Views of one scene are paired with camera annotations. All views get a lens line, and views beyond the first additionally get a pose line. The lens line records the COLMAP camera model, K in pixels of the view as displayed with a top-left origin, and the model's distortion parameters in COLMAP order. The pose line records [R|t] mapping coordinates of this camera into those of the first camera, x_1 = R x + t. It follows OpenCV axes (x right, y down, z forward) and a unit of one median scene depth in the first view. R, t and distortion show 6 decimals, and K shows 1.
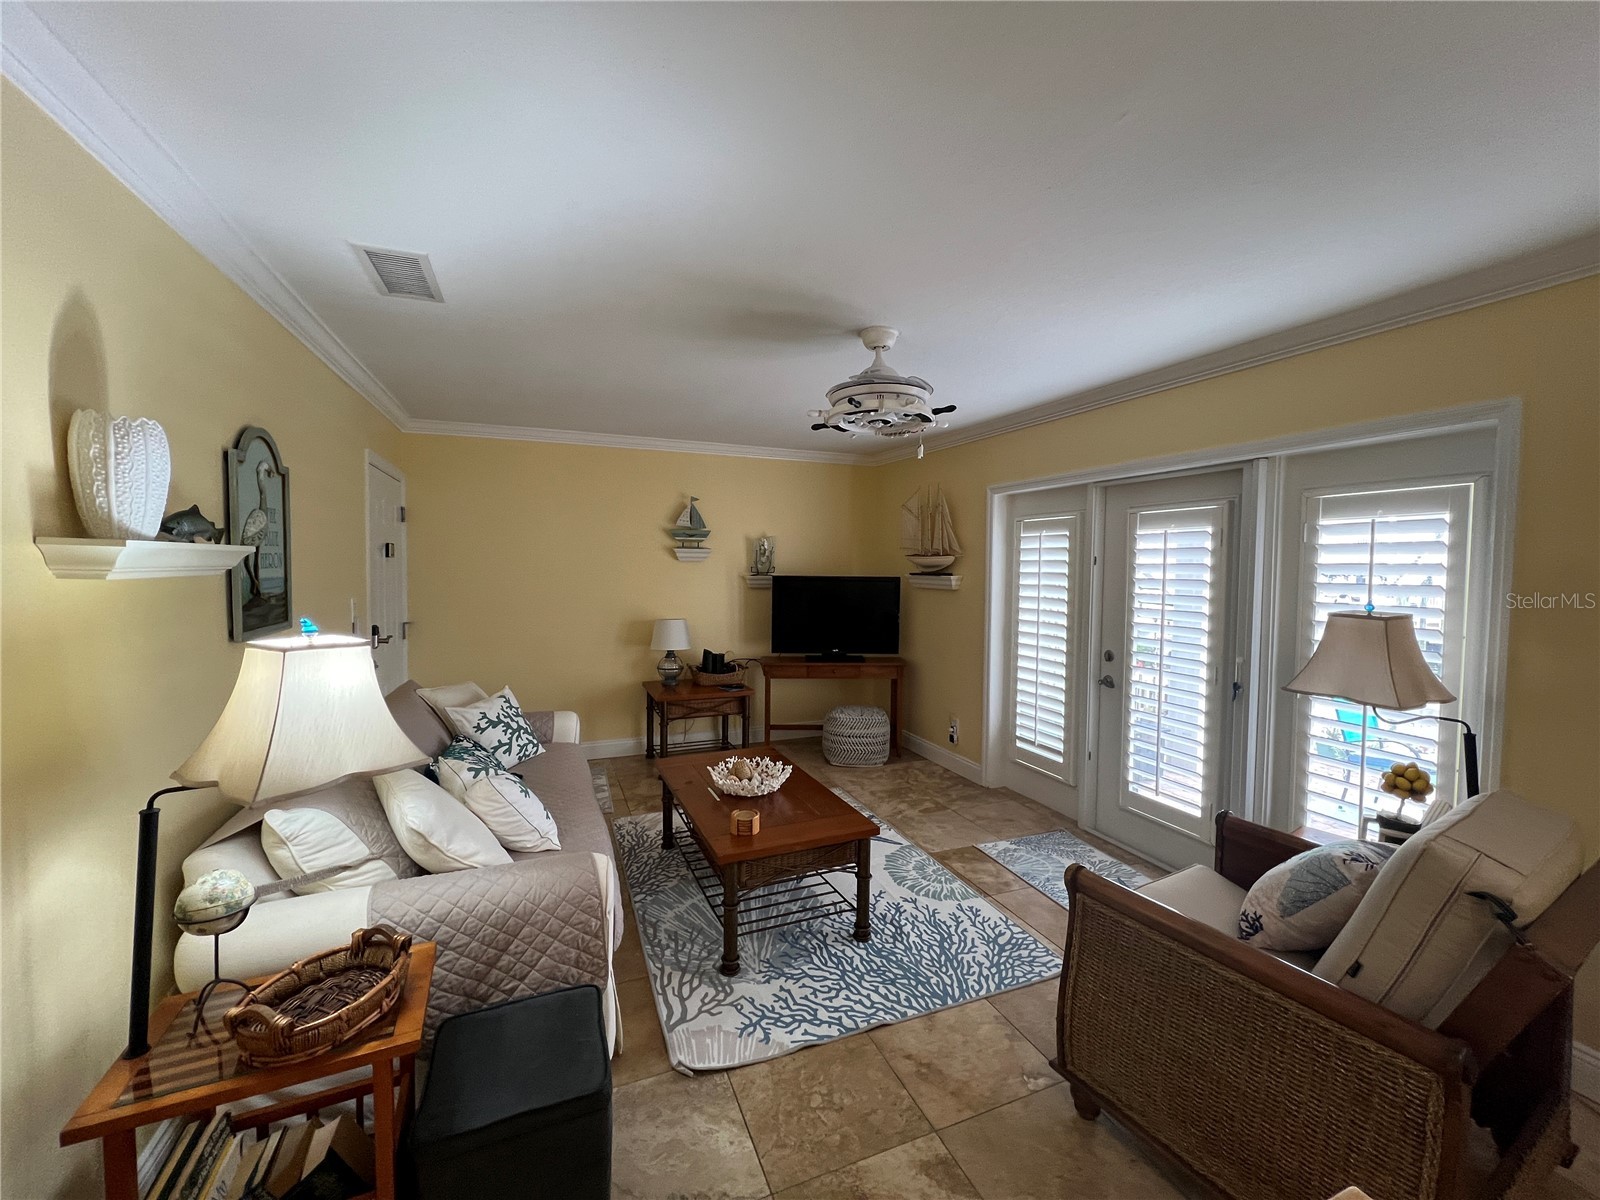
lens RADIAL K [[638.1, 0, 796.4], [0, 638.1, 594.4], [0, 0, 1]] dist [-0.000165, -0.000112]
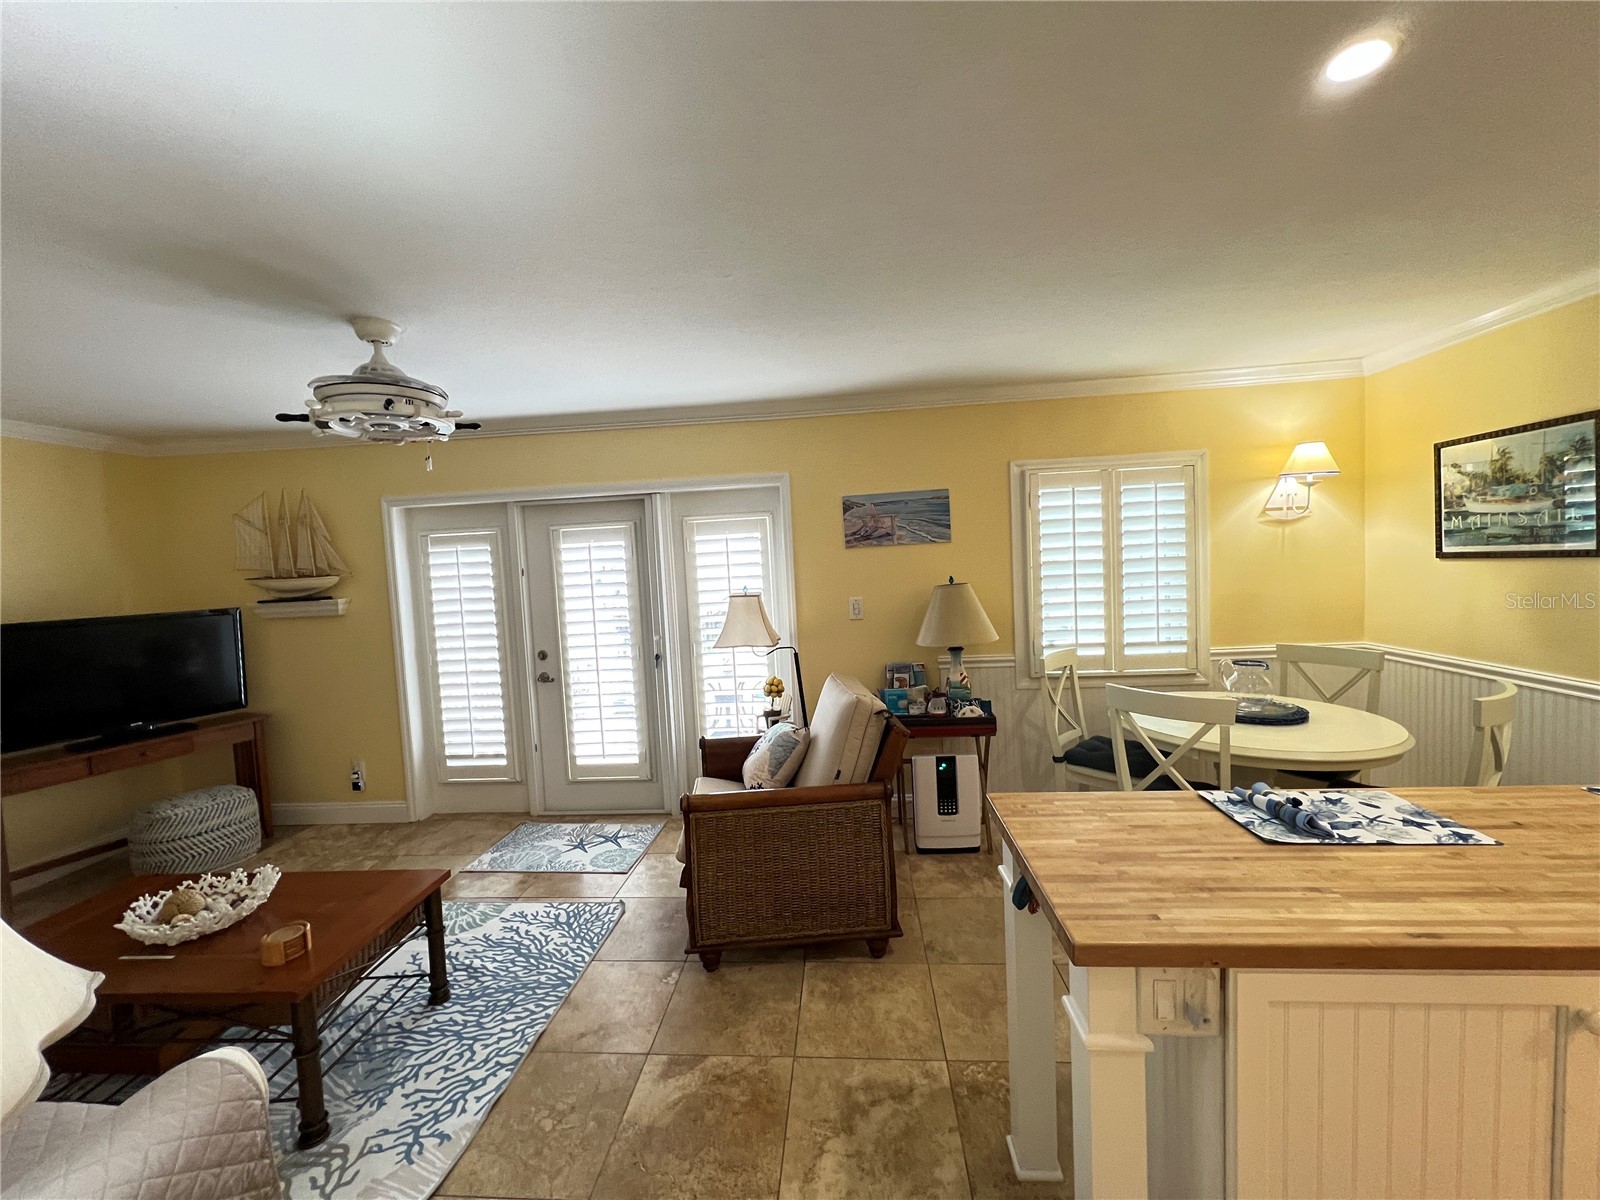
lens RADIAL K [[638.1, 0, 796.4], [0, 638.1, 594.4], [0, 0, 1]] dist [-0.000165, -0.000112]
pose [[0.451041, -0.079983, 0.888912, -0.399864], [0.096524, 0.994506, 0.040507, -0.017476], [-0.887268, 0.067532, 0.456284, 0.098604]]
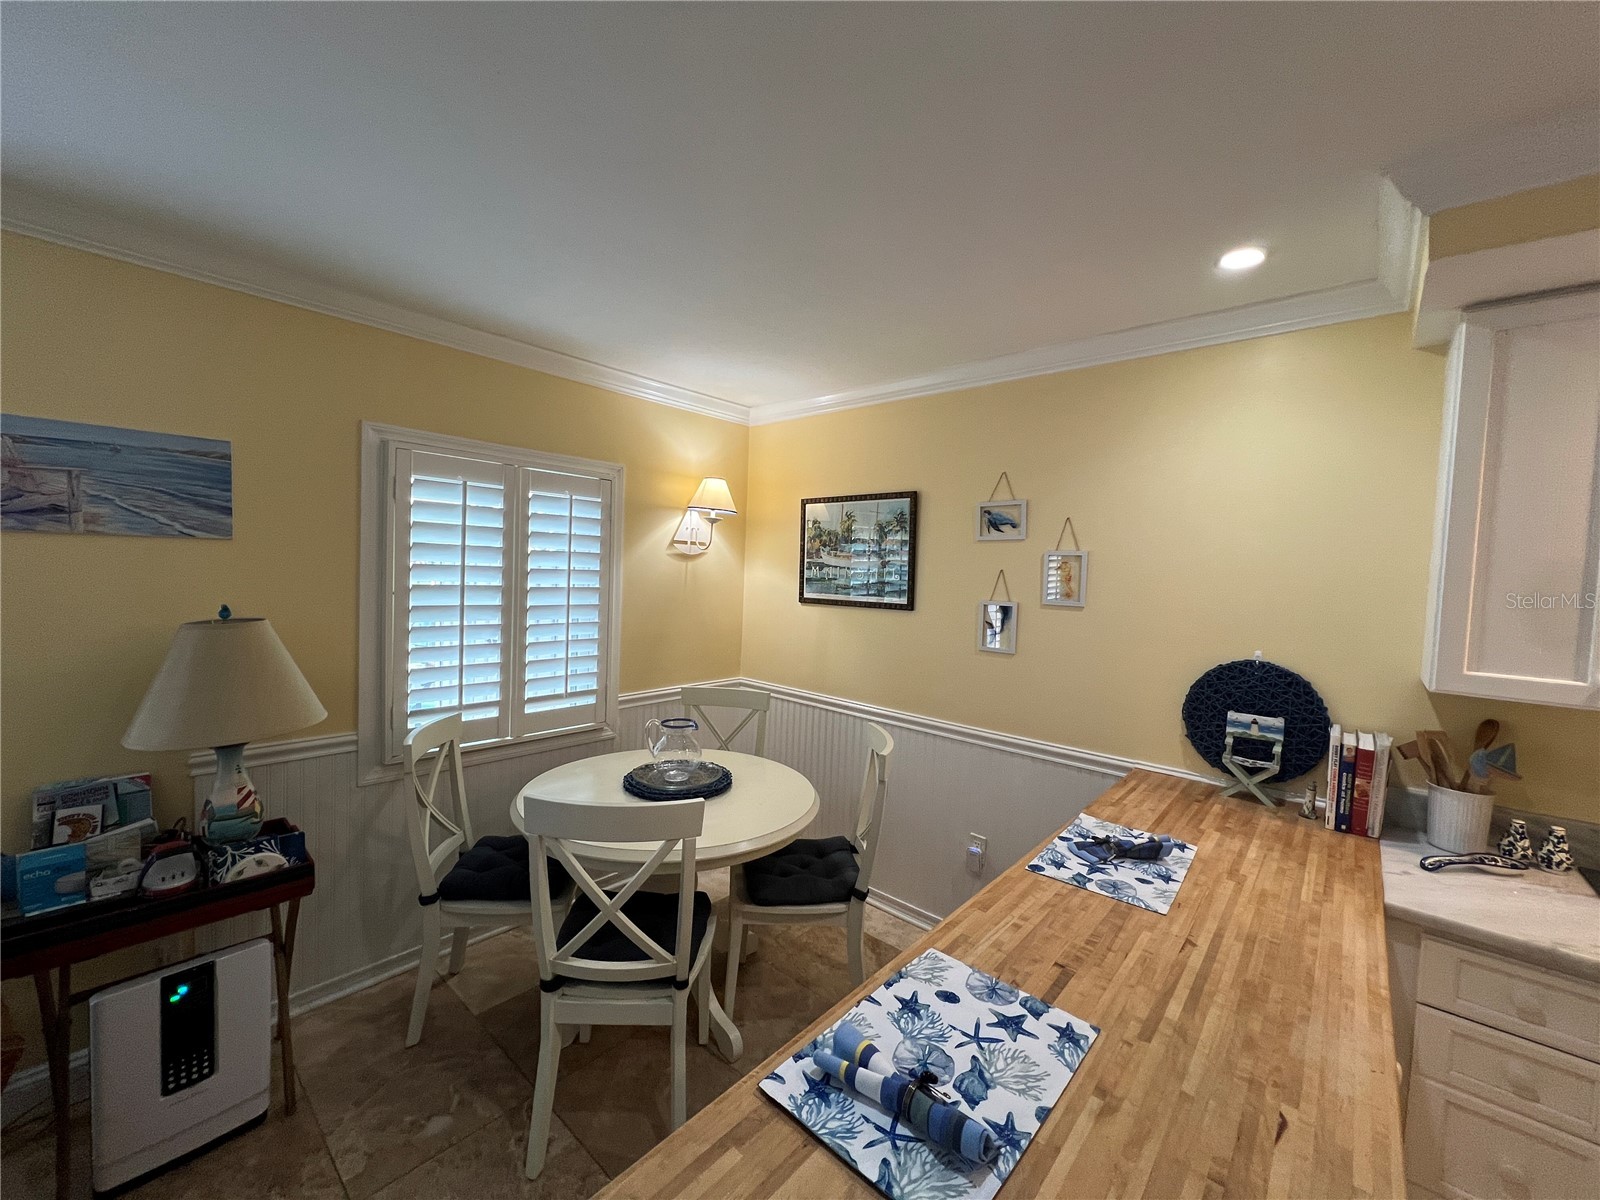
lens RADIAL K [[638.1, 0, 796.4], [0, 638.1, 594.4], [0, 0, 1]] dist [-0.000165, -0.000112]
pose [[-0.443854, -0.063351, 0.893857, 0.000096], [0.000963, 0.997464, 0.071172, -0.030402], [-0.896098, 0.032451, -0.442667, 0.160105]]
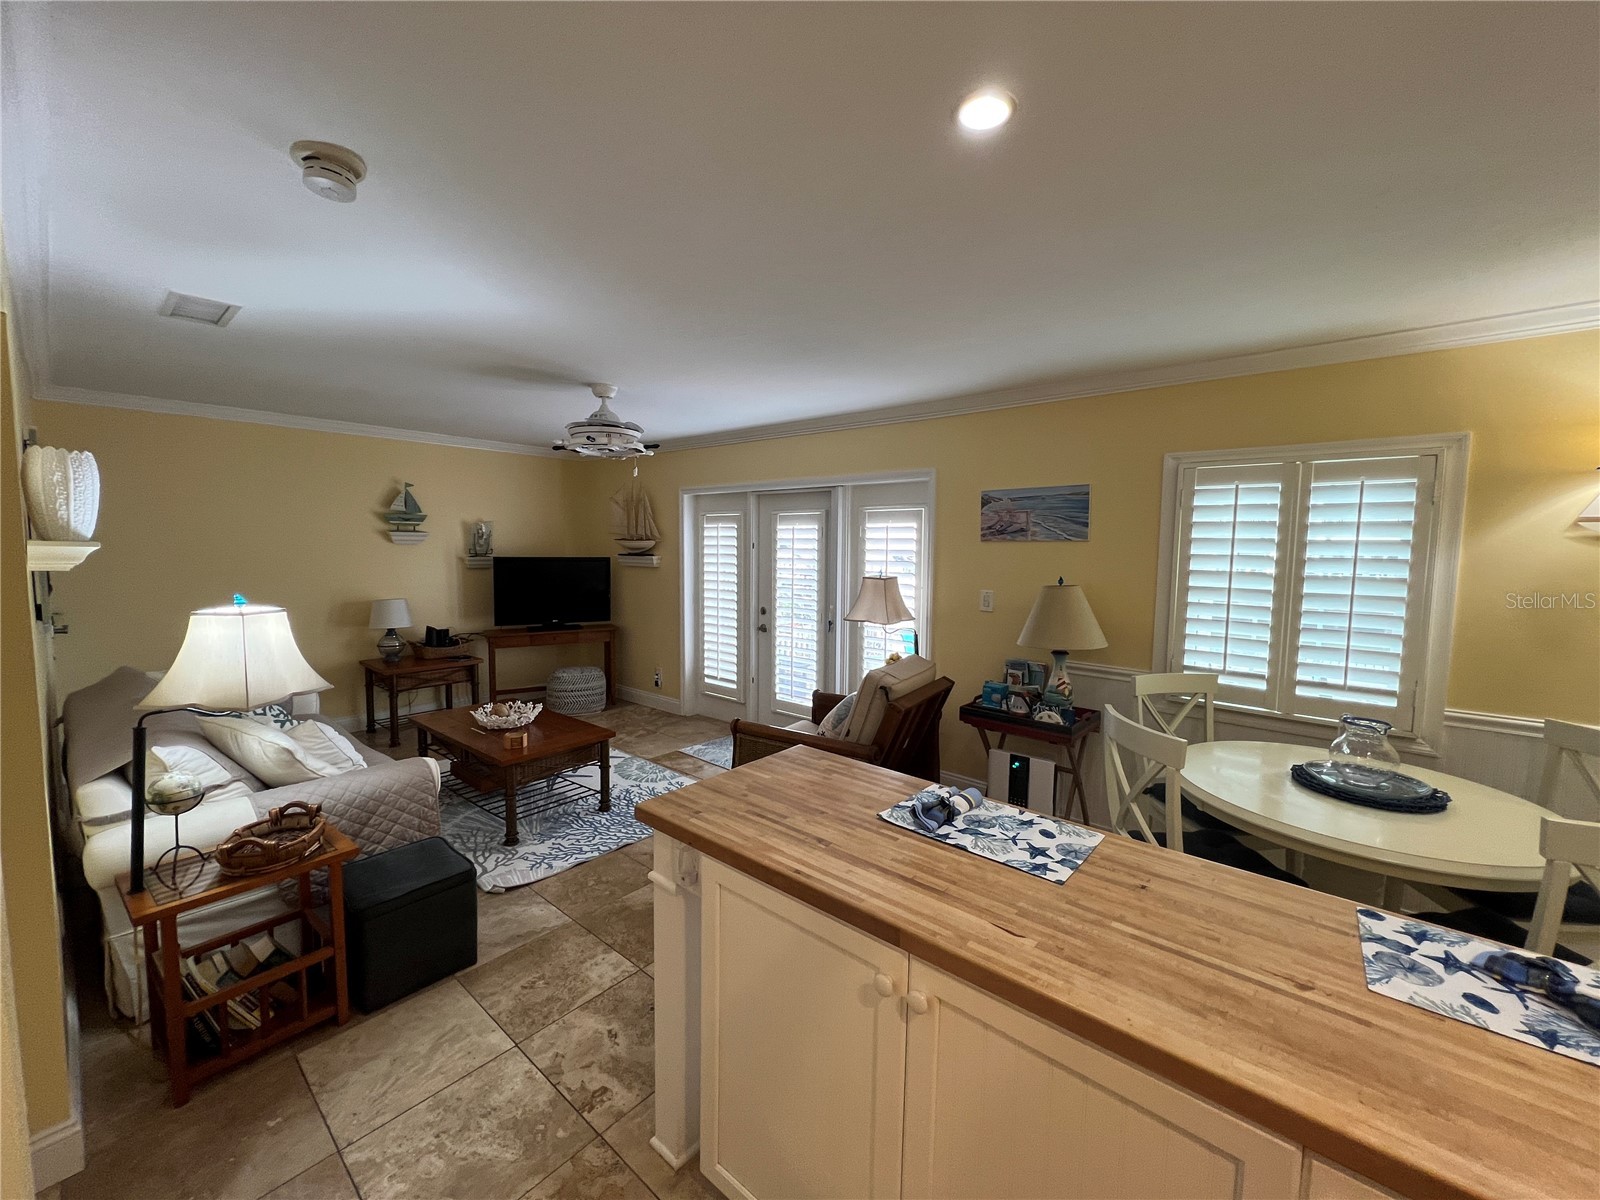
lens RADIAL K [[638.1, 0, 796.4], [0, 638.1, 594.4], [0, 0, 1]] dist [-0.000165, -0.000112]
pose [[0.888340, -0.035483, 0.457814, -0.146575], [0.018844, 0.998987, 0.040863, 0.000742], [-0.458800, -0.027673, 0.888109, -0.438110]]
